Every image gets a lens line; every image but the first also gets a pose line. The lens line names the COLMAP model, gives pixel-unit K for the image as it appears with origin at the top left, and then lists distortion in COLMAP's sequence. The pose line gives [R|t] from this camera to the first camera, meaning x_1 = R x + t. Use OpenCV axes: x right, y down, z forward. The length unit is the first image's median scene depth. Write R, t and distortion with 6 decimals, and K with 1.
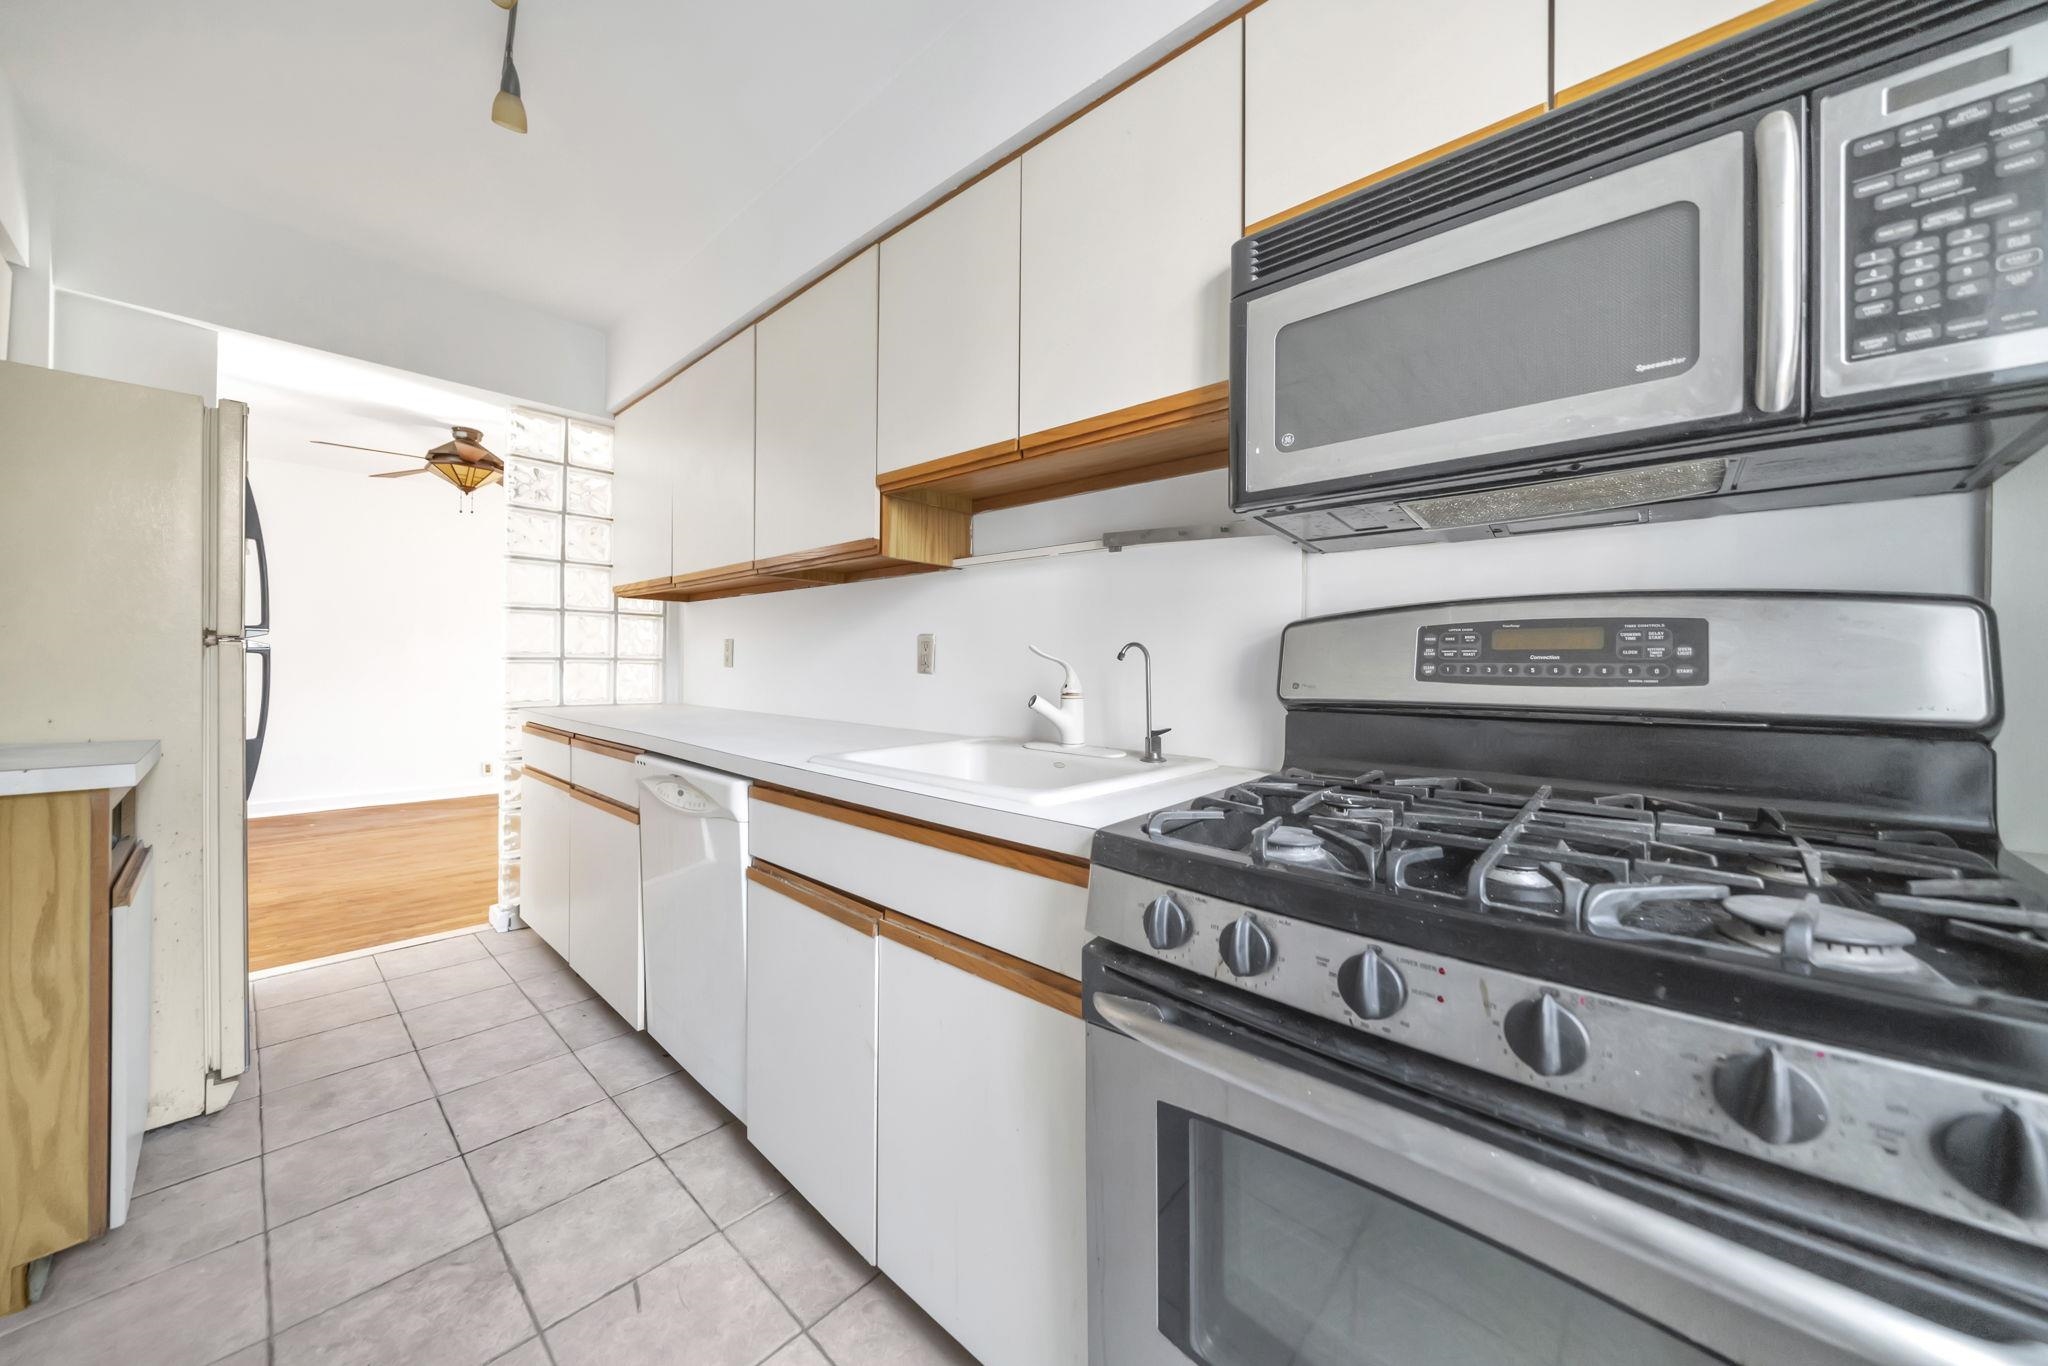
lens RADIAL K [[704.0, 0, 1010.4], [0, 704.0, 669.1], [0, 0, 1]] dist [-0.000398, 0.000048]
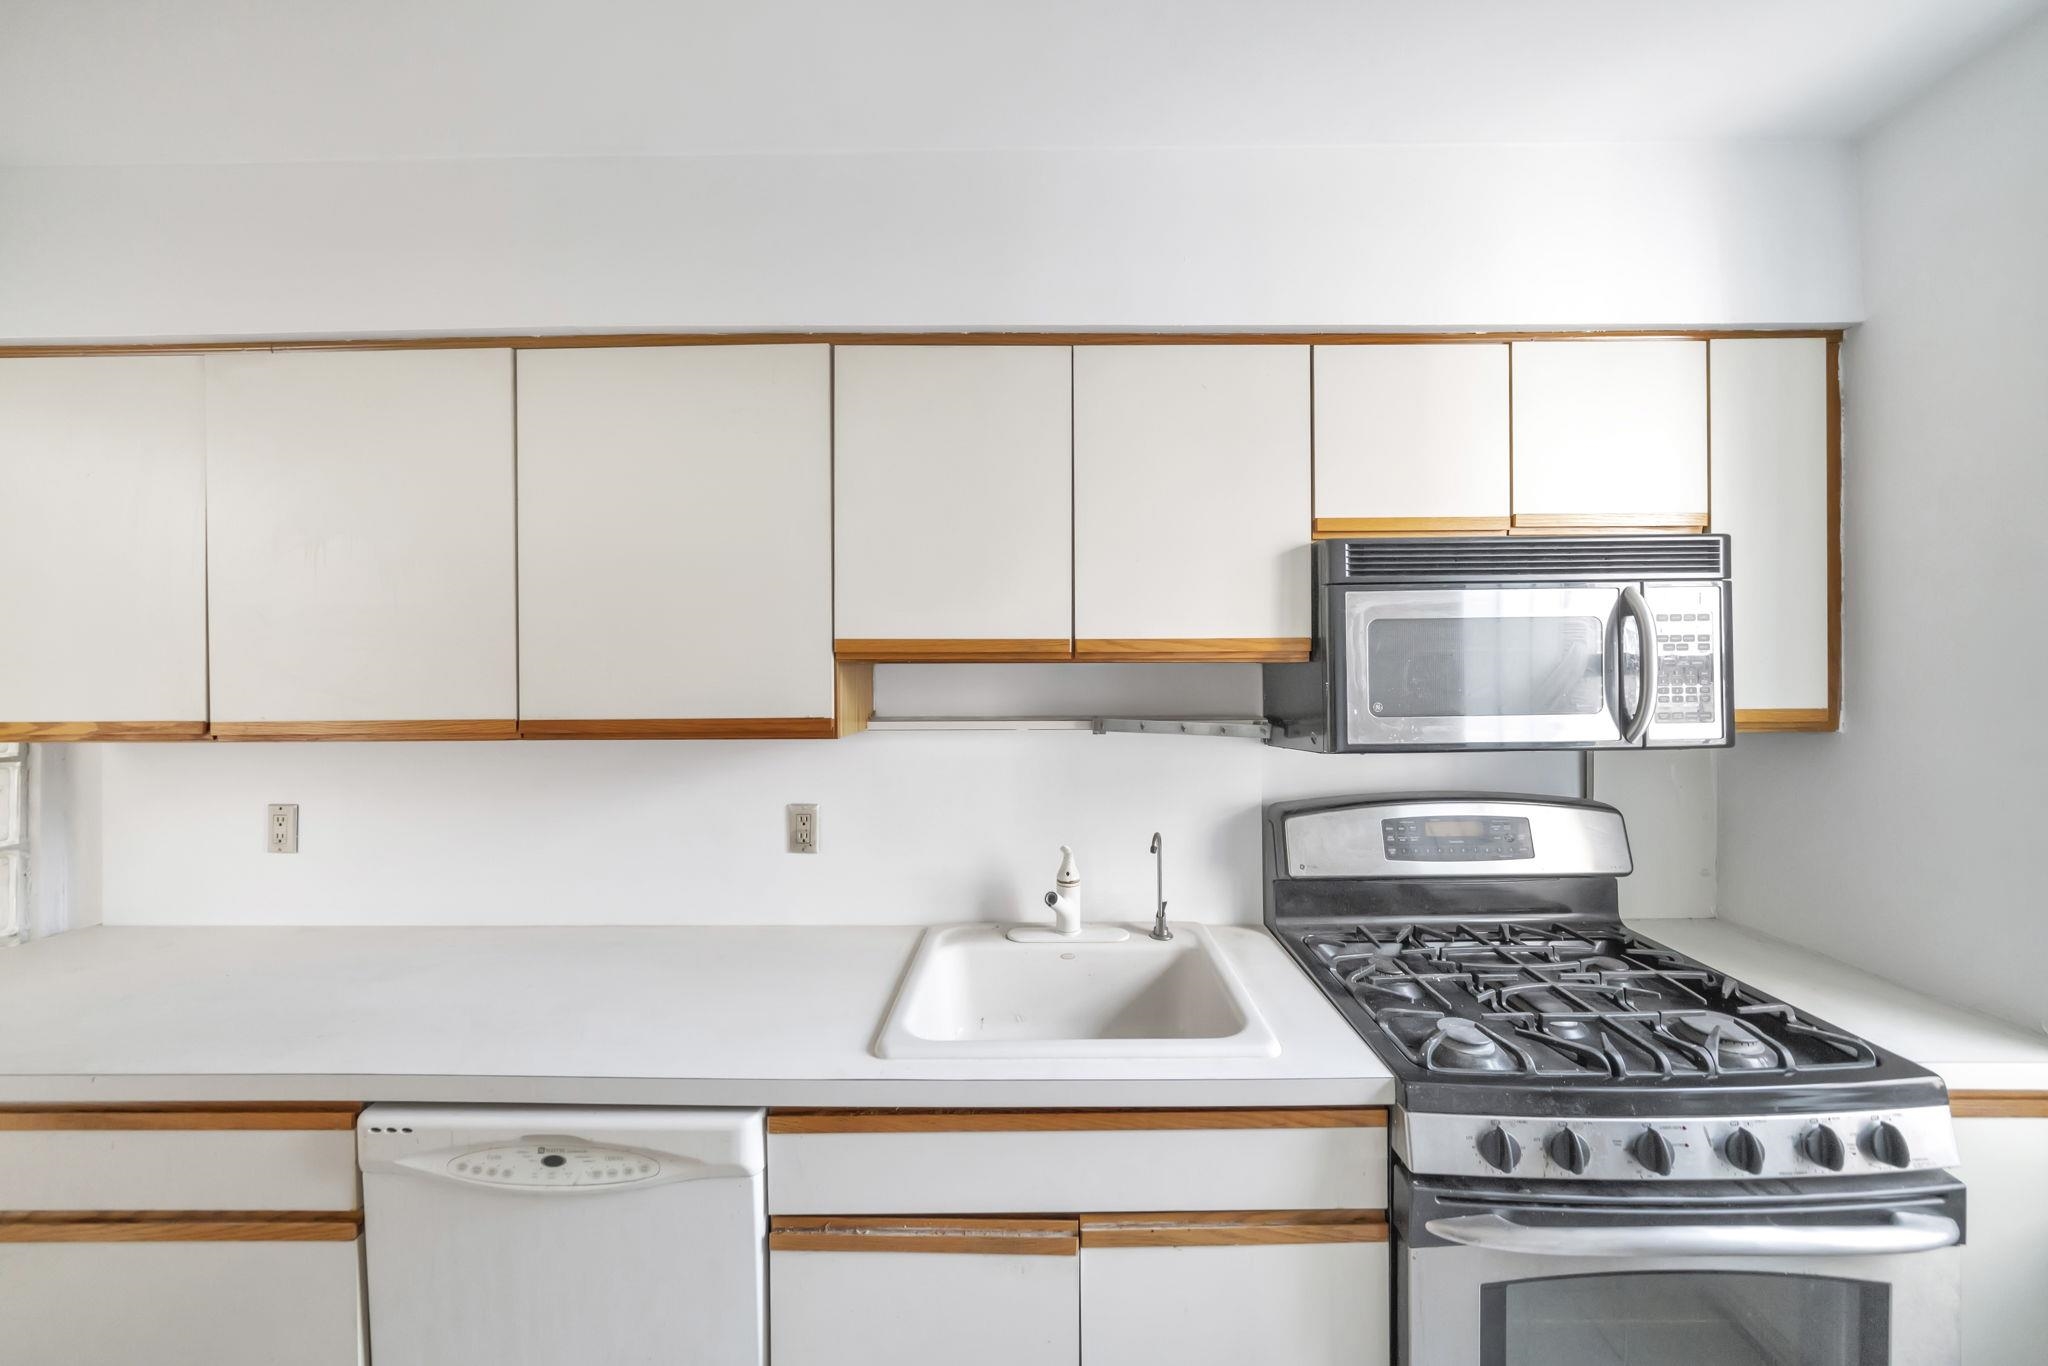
lens RADIAL K [[704.4, 0, 1016.0], [0, 704.4, 673.7], [0, 0, 1]] dist [-0.006026, 0.000101]
pose [[0.741461, -0.022985, 0.670602, -0.831490], [0.022292, 0.999705, 0.009618, -0.352881], [-0.670625, 0.007817, 0.741755, 0.410835]]
